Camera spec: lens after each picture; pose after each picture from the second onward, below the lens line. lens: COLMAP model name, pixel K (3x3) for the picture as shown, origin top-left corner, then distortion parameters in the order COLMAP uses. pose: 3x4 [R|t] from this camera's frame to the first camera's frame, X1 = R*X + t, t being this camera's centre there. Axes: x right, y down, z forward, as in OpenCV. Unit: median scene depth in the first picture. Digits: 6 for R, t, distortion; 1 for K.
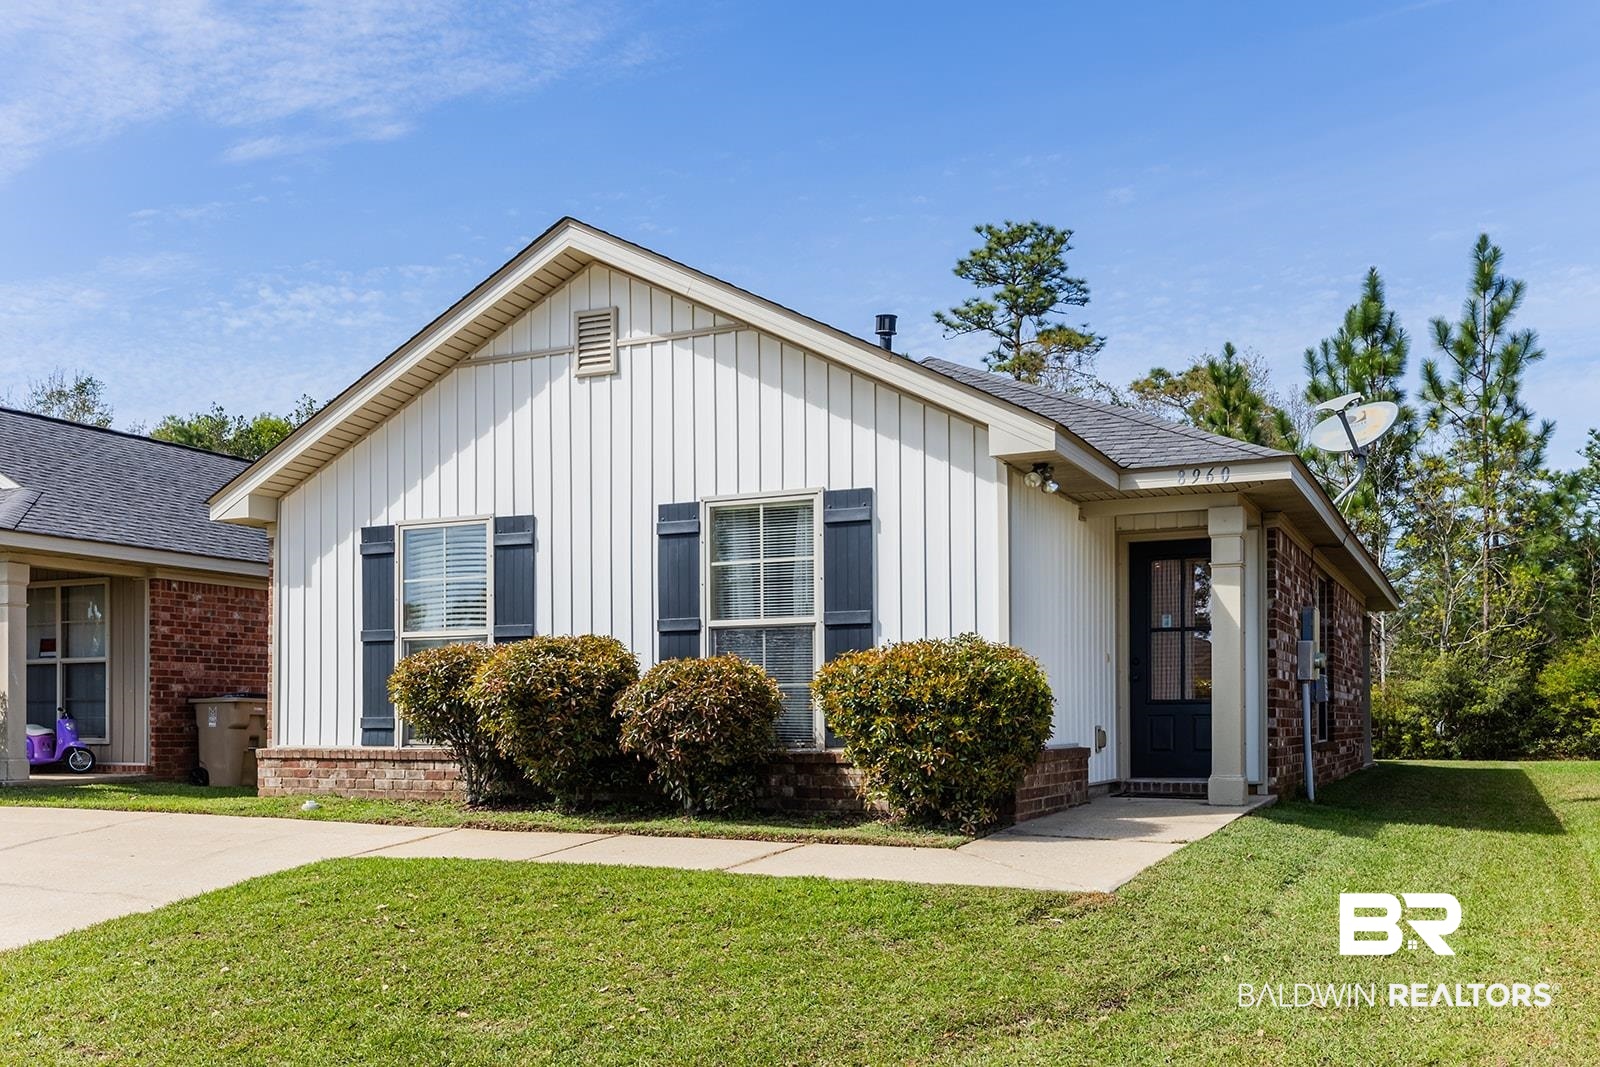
lens RADIAL K [[1413.1, 0, 801.3], [0, 1413.1, 544.2], [0, 0, 1]] dist [-0.008151, -0.007771]
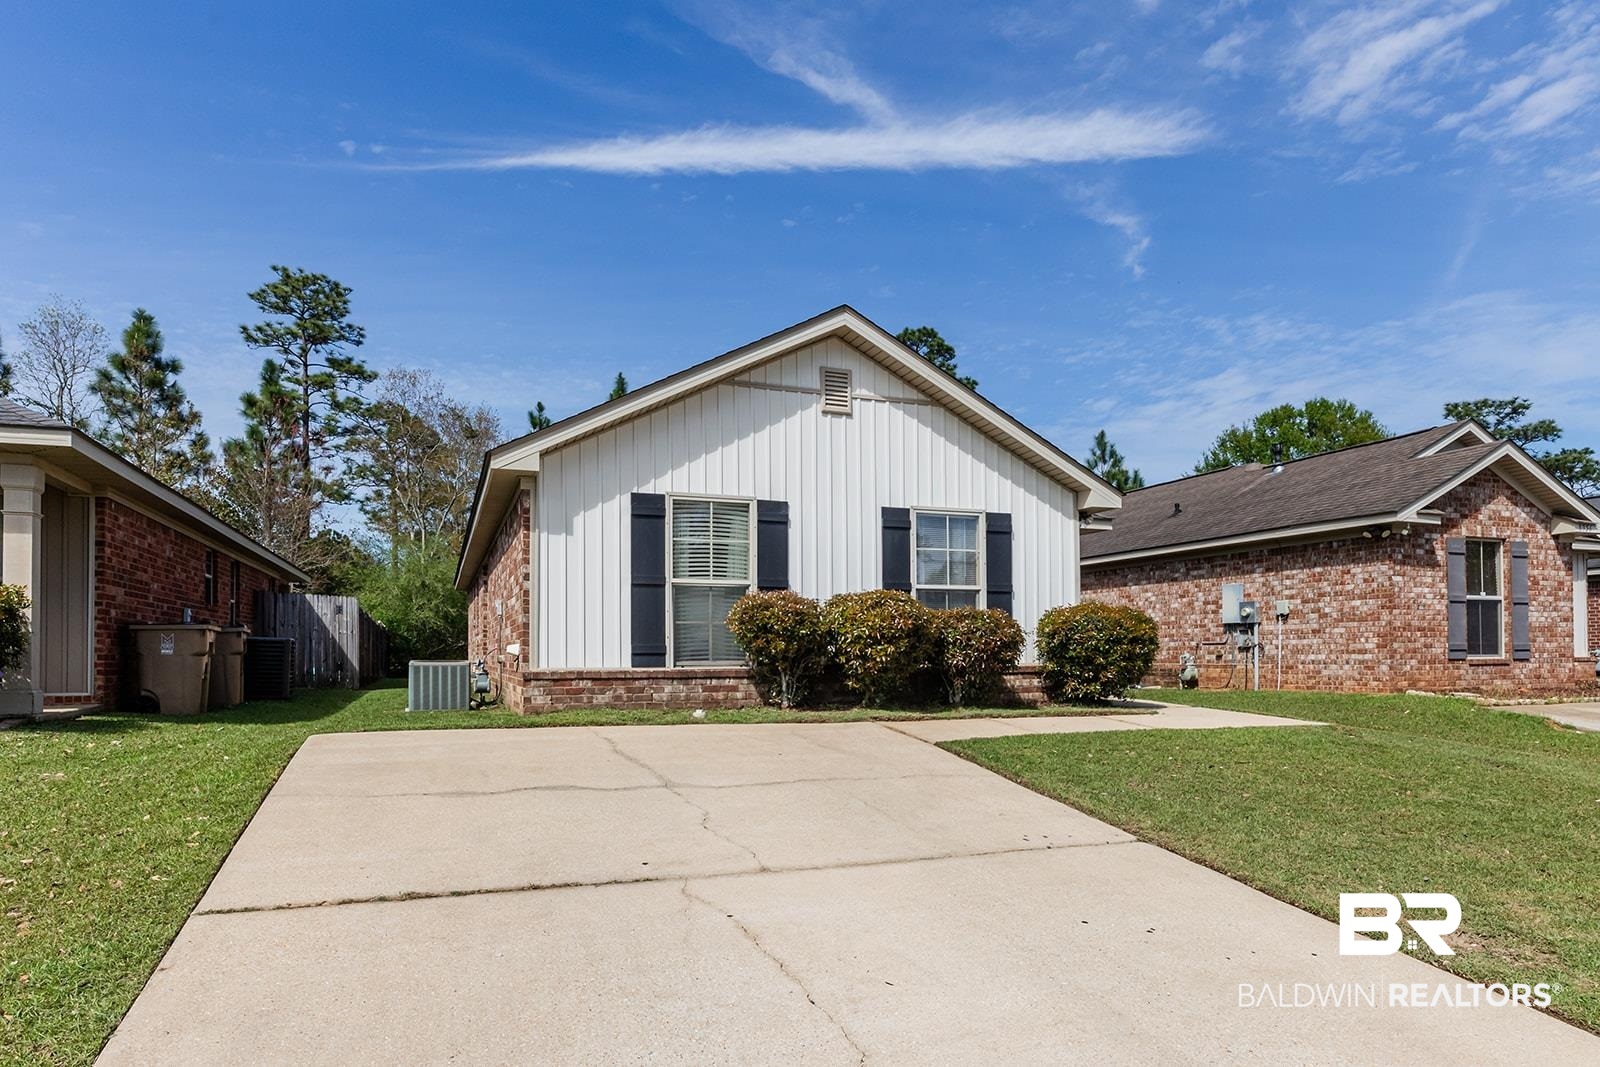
lens RADIAL K [[959.4, 0, 801.3], [0, 959.4, 517.6], [0, 0, 1]] dist [-0.003245, -0.000024]
pose [[0.701276, 0.101753, 0.705591, -0.841504], [-0.088367, 0.994535, -0.055595, 0.046296], [-0.707392, -0.023364, 0.706435, 0.306175]]
